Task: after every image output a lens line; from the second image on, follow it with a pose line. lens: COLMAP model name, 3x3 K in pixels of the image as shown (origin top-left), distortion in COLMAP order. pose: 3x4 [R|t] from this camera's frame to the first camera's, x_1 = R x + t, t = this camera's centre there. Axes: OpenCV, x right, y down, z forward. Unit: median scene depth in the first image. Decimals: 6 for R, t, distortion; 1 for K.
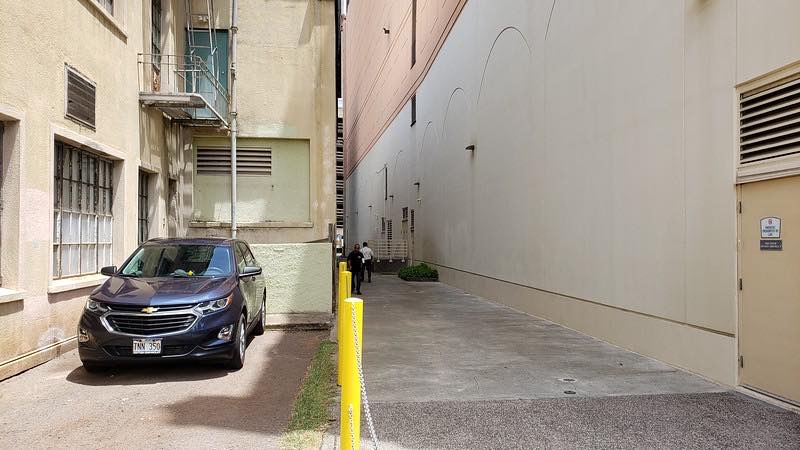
lens RADIAL K [[559.6, 0, 403.8], [0, 559.6, 232.5], [0, 0, 1]] dist [0.017173, -0.016046]
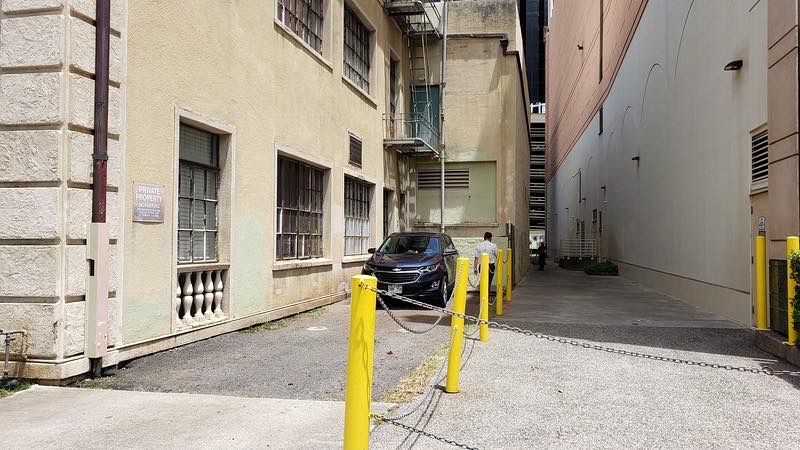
lens RADIAL K [[559.6, 0, 400.6], [0, 559.6, 225.9], [0, 0, 1]] dist [0.017173, -0.016046]
pose [[0.929805, -0.003693, -0.368034, 0.118788], [-0.002053, 0.999882, -0.015218, 0.010594], [0.368047, 0.014906, 0.929688, -0.353135]]
